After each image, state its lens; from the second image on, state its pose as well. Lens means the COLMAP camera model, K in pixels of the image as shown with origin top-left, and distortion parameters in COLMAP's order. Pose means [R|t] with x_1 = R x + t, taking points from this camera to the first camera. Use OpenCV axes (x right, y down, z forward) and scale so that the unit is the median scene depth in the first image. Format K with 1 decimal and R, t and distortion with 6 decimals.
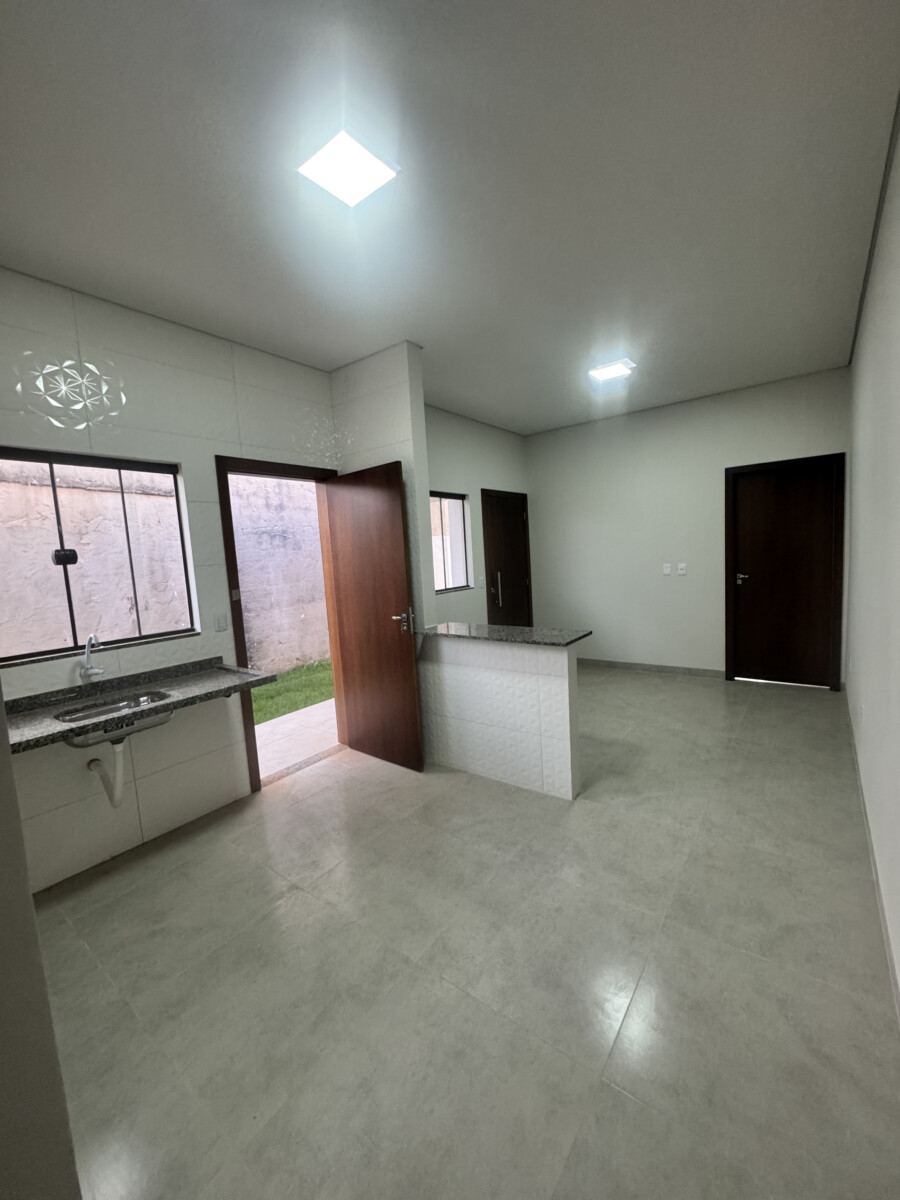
lens RADIAL K [[475.2, 0, 450.2], [0, 475.2, 594.4], [0, 0, 1]] dist [-0.001715, 0.000067]
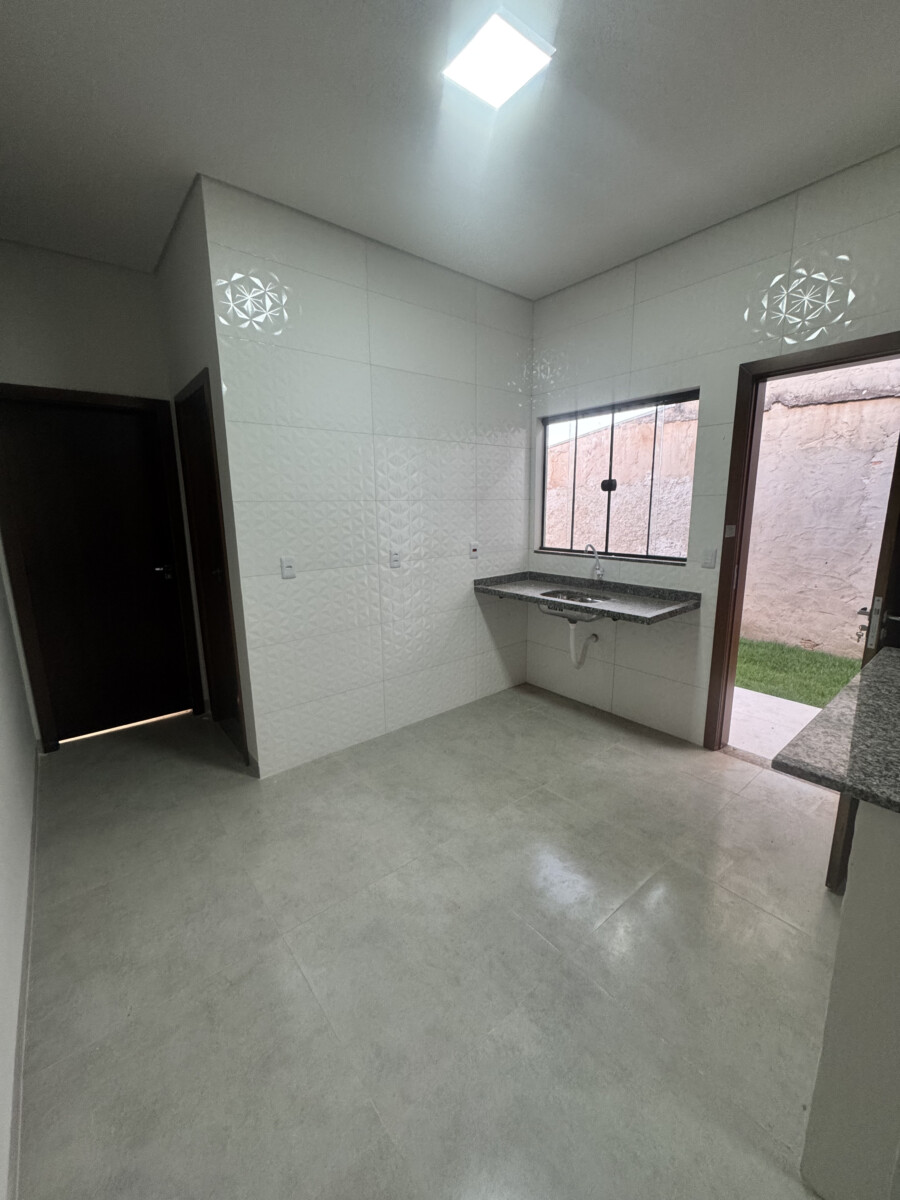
lens RADIAL K [[475.2, 0, 450.2], [0, 475.2, 594.4], [0, 0, 1]] dist [-0.001715, 0.000067]
pose [[-0.219587, 0.245985, -0.944072, 0.570899], [-0.061705, 0.962252, 0.265074, -0.098415], [0.973640, 0.116461, -0.196119, 0.762598]]
